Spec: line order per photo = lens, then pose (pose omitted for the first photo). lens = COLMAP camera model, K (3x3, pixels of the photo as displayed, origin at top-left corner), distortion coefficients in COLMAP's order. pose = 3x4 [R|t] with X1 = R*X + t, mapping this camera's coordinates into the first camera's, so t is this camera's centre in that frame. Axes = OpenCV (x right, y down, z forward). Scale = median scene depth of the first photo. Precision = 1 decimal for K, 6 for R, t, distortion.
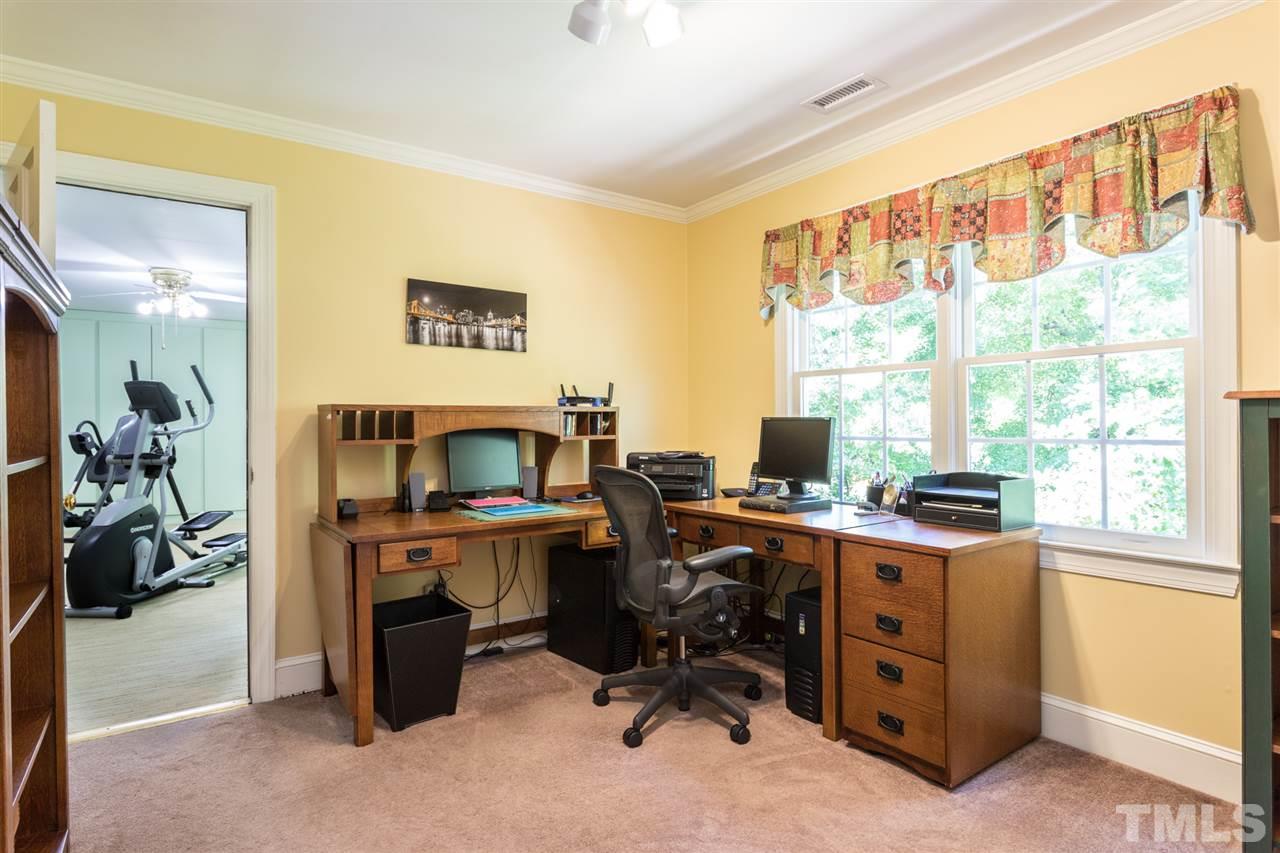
lens RADIAL K [[667.4, 0, 643.2], [0, 667.4, 421.7], [0, 0, 1]] dist [0.000048, 0.000983]
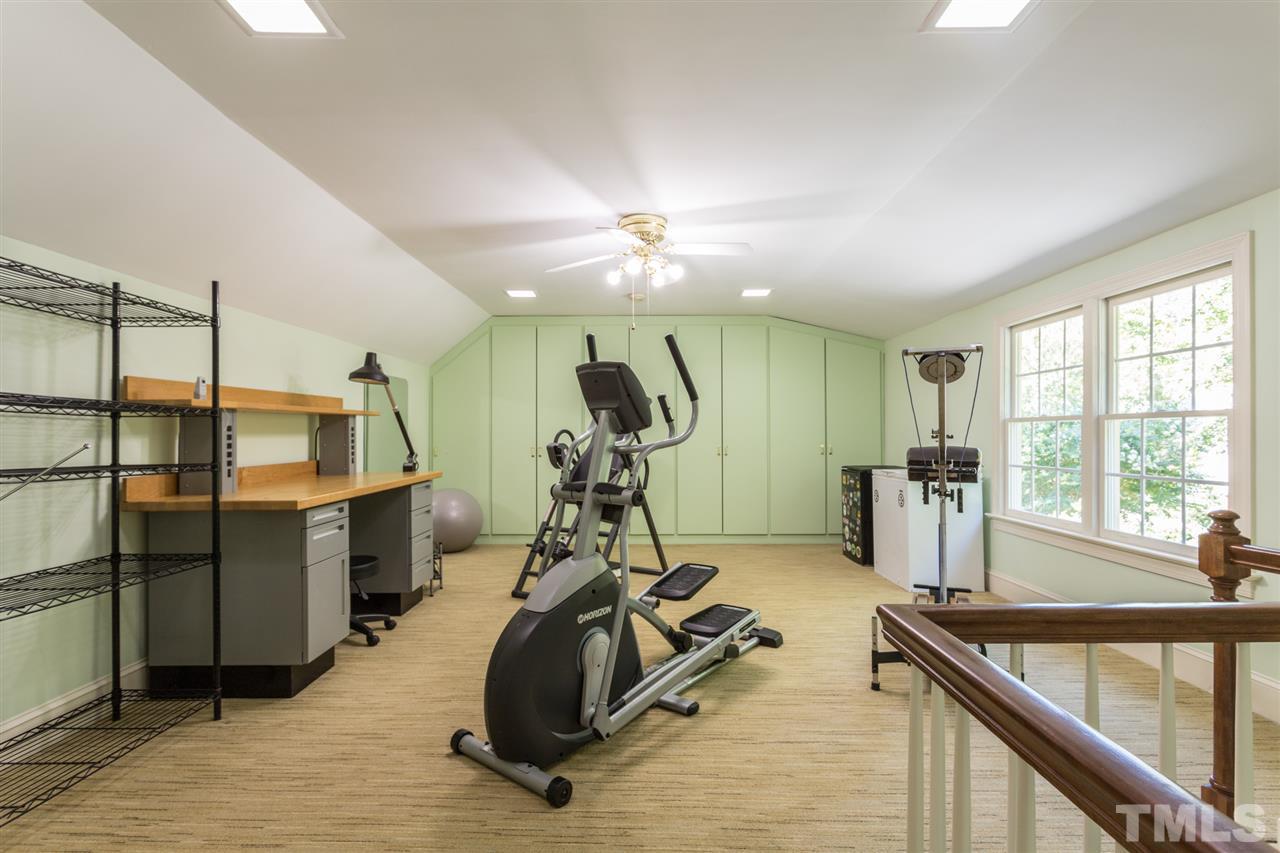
lens RADIAL K [[667.4, 0, 643.2], [0, 667.4, 421.7], [0, 0, 1]] dist [0.000048, 0.000983]
pose [[0.810803, -0.006197, -0.585287, -0.236143], [-0.003416, 0.999877, -0.015320, 0.001075], [0.585310, 0.014421, 0.810682, 0.346168]]
